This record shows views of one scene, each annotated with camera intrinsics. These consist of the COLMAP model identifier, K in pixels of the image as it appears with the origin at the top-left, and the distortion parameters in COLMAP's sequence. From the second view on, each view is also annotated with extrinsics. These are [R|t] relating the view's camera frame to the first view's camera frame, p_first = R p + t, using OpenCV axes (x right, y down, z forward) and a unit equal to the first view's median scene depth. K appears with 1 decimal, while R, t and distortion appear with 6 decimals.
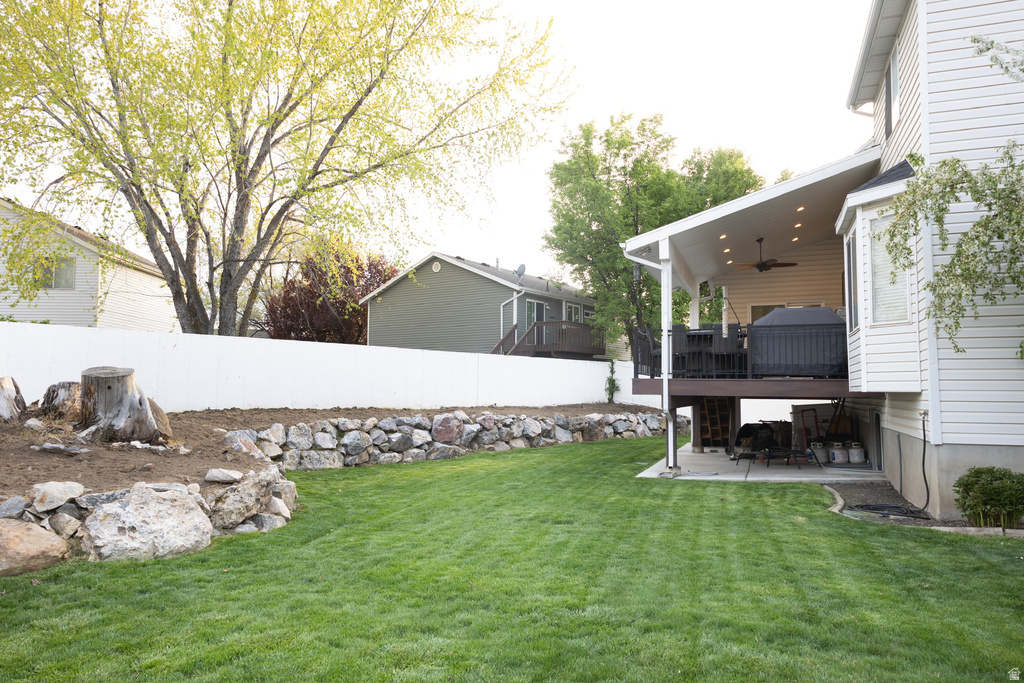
lens RADIAL K [[725.9, 0, 510.0], [0, 725.9, 339.2], [0, 0, 1]] dist [0.062292, -0.042621]
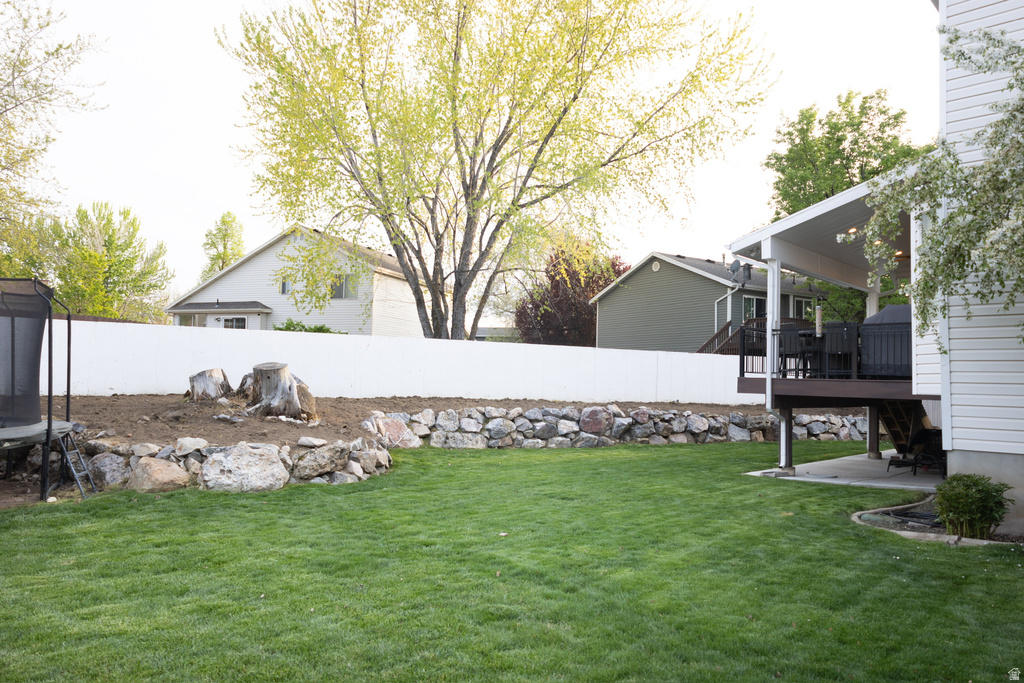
lens RADIAL K [[722.3, 0, 506.6], [0, 722.3, 338.2], [0, 0, 1]] dist [0.062472, -0.042100]
pose [[0.917843, -0.006155, -0.396895, 0.269893], [0.007945, 0.999964, 0.002864, -0.006014], [0.396864, -0.005782, 0.917859, -0.060896]]
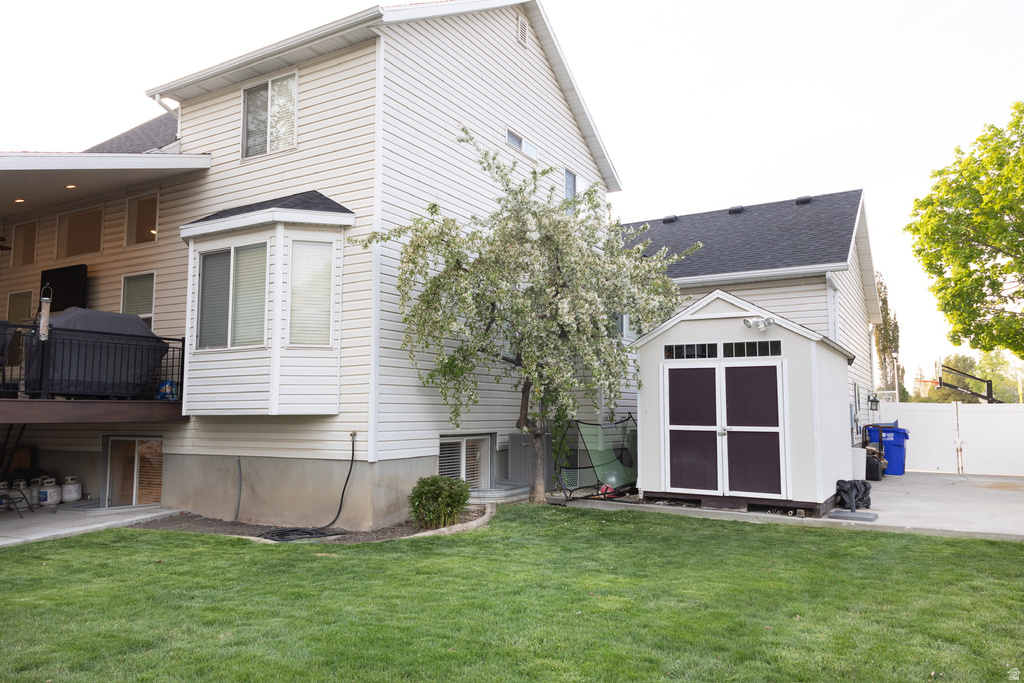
lens RADIAL K [[722.3, 0, 506.6], [0, 722.3, 338.2], [0, 0, 1]] dist [0.062472, -0.042100]
pose [[0.183225, 0.099472, 0.978025, -0.290228], [-0.067143, 0.993811, -0.088499, 0.025975], [-0.980775, -0.049452, 0.188770, 0.382894]]
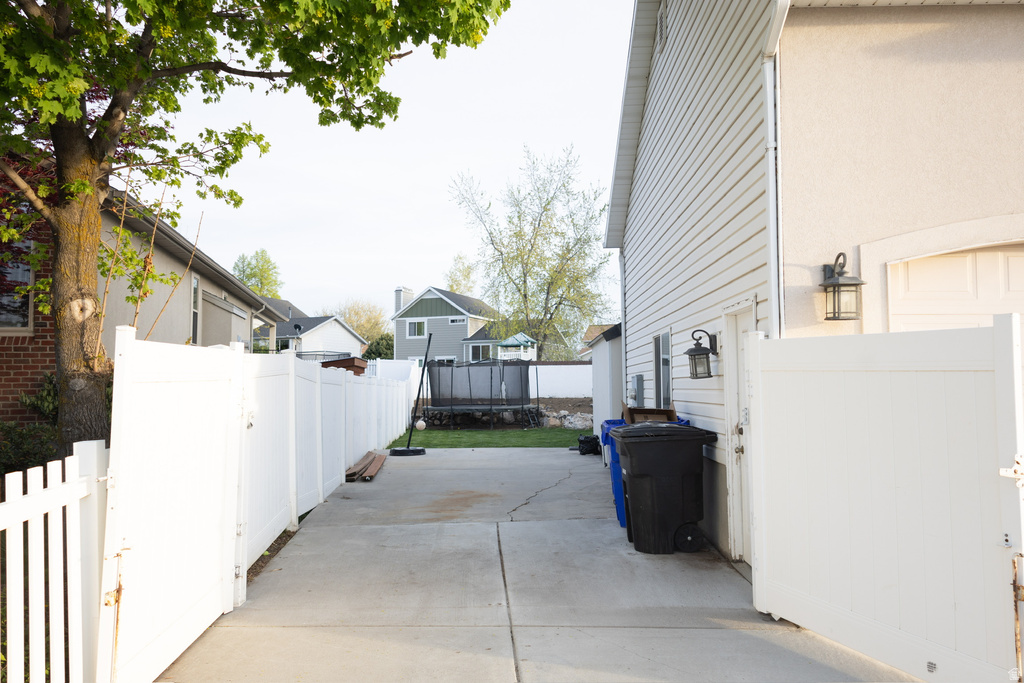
lens RADIAL K [[725.9, 0, 510.0], [0, 725.9, 339.2], [0, 0, 1]] dist [0.062292, -0.042621]
pose [[0.310377, -0.065843, -0.948331, 1.503410], [0.067683, 0.996597, -0.047043, -0.019293], [0.948201, -0.049585, 0.313777, -0.271067]]
